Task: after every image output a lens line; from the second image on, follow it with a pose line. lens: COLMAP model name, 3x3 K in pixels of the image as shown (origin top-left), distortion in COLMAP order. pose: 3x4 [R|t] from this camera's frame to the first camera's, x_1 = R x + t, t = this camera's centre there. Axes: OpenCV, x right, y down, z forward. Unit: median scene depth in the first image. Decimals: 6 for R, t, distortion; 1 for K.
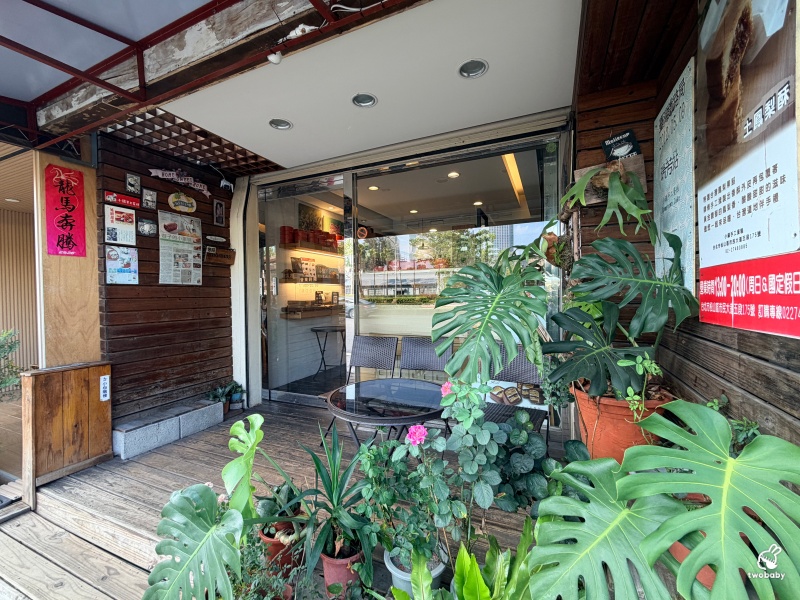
lens RADIAL K [[342.9, 0, 400.0], [0, 342.9, 300.0], [0, 0, 1]] dist [0.000463, -0.000312]
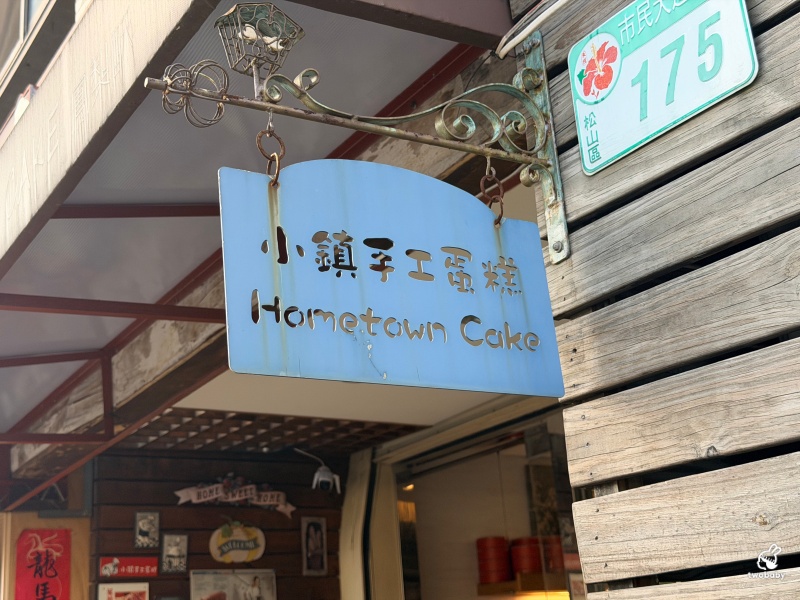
lens RADIAL K [[1100.9, 0, 400.0], [0, 1100.9, 300.0], [0, 0, 1]] dist [0.100517, -0.115971]
pose [[0.834143, -0.217426, -0.506883, 0.436409], [0.051318, 0.945629, -0.321174, -0.107904], [0.549155, 0.241893, 0.799948, -0.194168]]
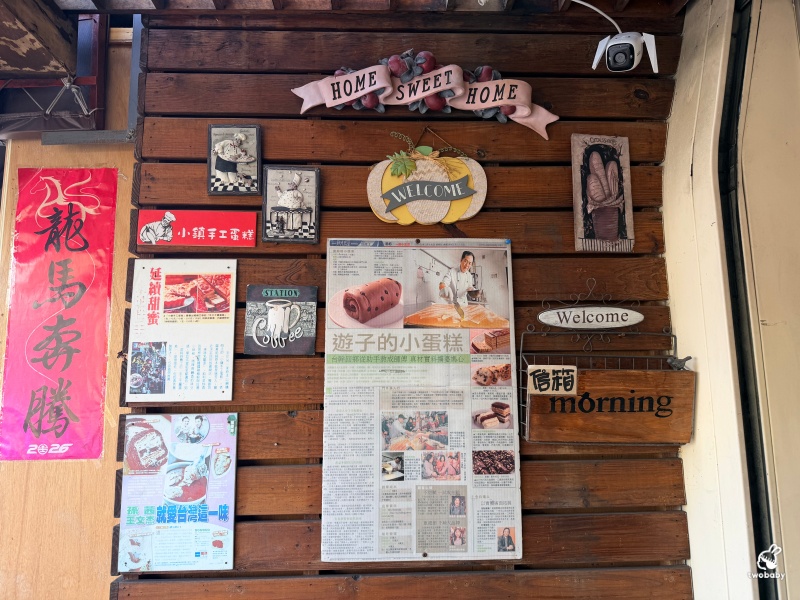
lens RADIAL K [[559.9, 0, 400.0], [0, 559.9, 300.0], [0, 0, 1]] dist [0.079483, -0.120240]
pose [[0.447108, -0.123259, -0.885947, -0.345408], [-0.006063, 0.990020, -0.140798, -0.169067], [0.894459, 0.068324, 0.441899, 0.900426]]
